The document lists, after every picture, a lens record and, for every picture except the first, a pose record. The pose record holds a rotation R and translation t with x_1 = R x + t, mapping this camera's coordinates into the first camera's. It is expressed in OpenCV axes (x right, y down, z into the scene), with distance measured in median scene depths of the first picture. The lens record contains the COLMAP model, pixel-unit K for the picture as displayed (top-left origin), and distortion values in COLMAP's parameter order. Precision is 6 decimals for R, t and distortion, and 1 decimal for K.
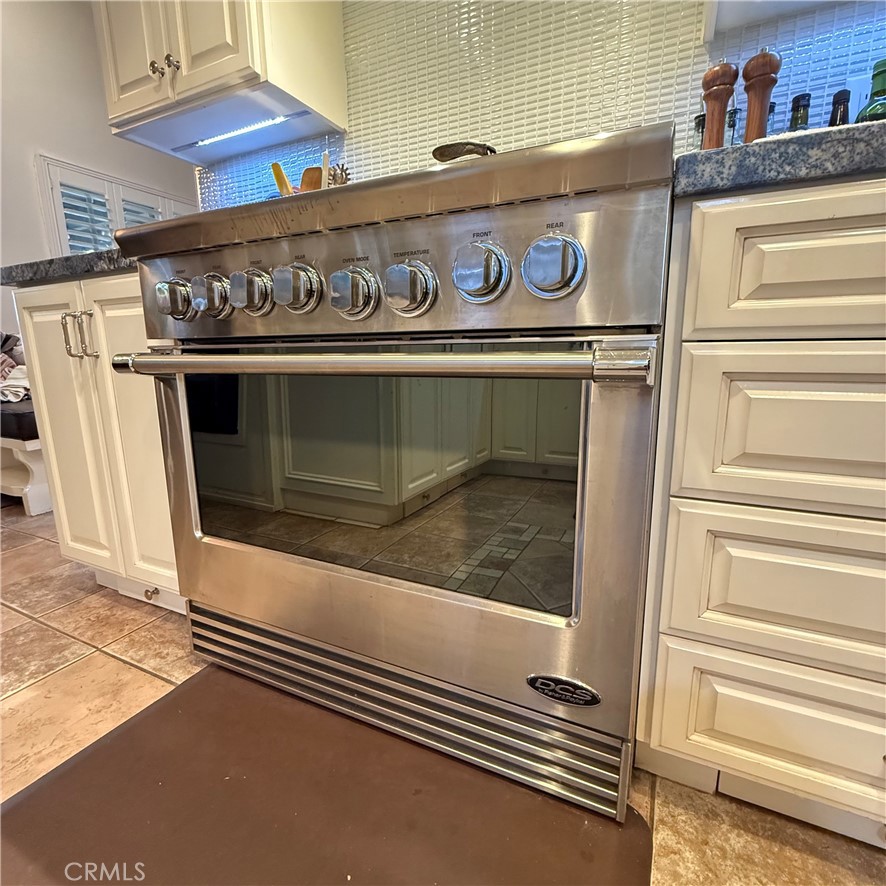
lens RADIAL K [[470.2, 0, 444.5], [0, 470.2, 441.0], [0, 0, 1]] dist [-0.001874, -0.000006]
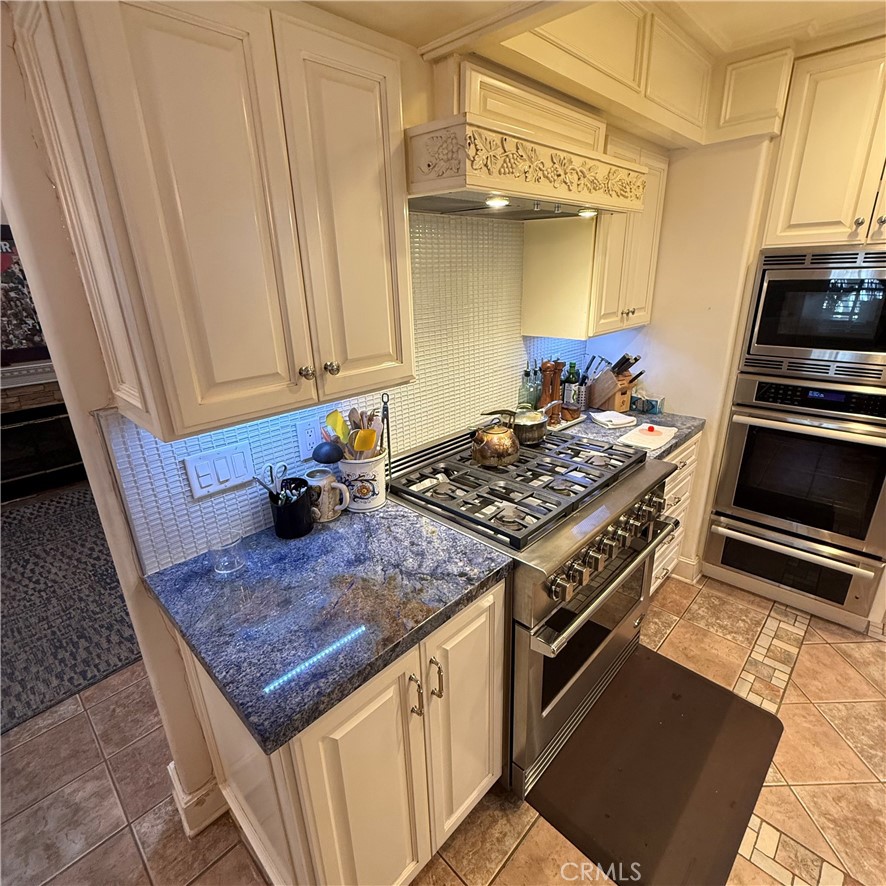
lens RADIAL K [[470.2, 0, 443.7], [0, 470.2, 440.1], [0, 0, 1]] dist [-0.001874, -0.000006]
pose [[0.317670, -0.317266, 0.893548, -1.587514], [0.208726, 0.942644, 0.260492, -1.031737], [-0.924943, 0.103756, 0.365671, 0.603125]]
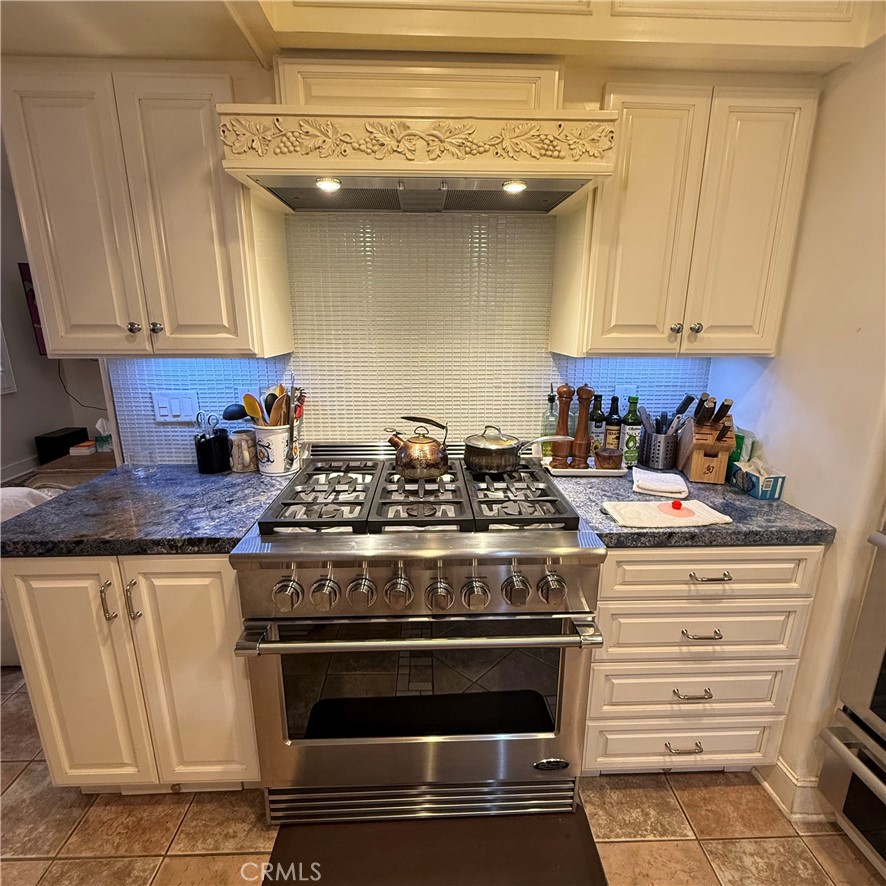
lens RADIAL K [[470.2, 0, 445.1], [0, 470.2, 441.0], [0, 0, 1]] dist [-0.001874, -0.000006]
pose [[0.885091, -0.099644, 0.454625, -0.607222], [0.077473, 0.994728, 0.067193, -0.671833], [-0.458924, -0.024250, 0.888145, -0.365352]]
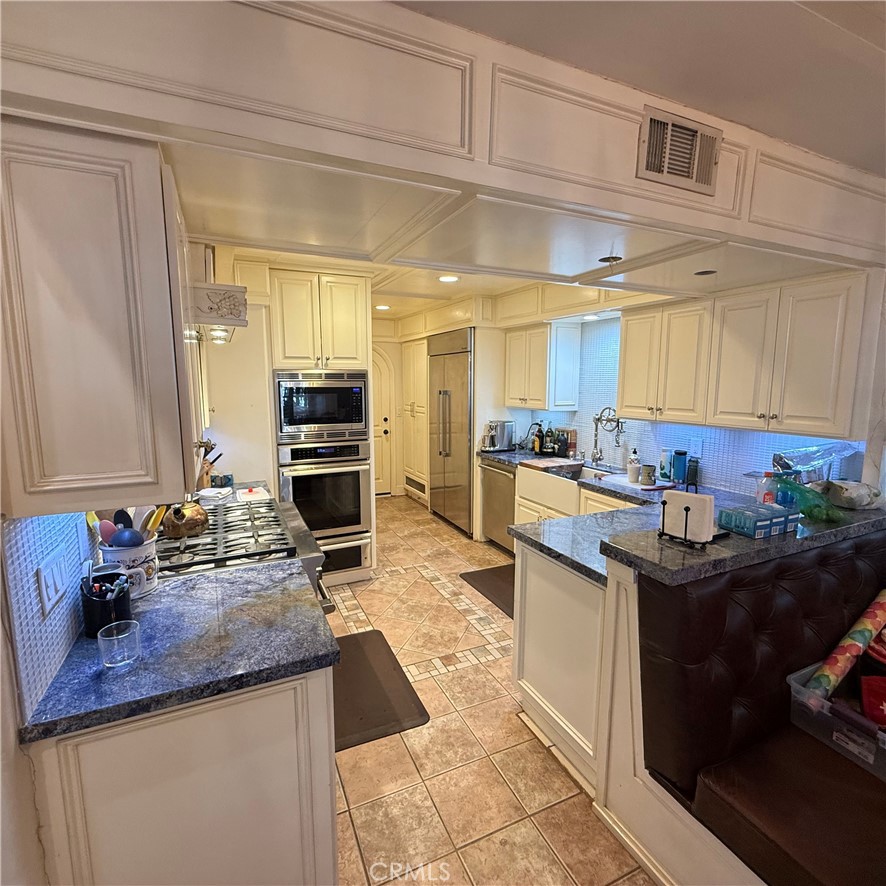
lens RADIAL K [[470.2, 0, 443.8], [0, 470.2, 442.1], [0, 0, 1]] dist [-0.001874, -0.000006]
pose [[-0.774270, -0.074676, 0.628434, -2.088740], [0.132629, 0.951815, 0.276510, -1.252479], [-0.618801, 0.297441, -0.727058, 1.756435]]
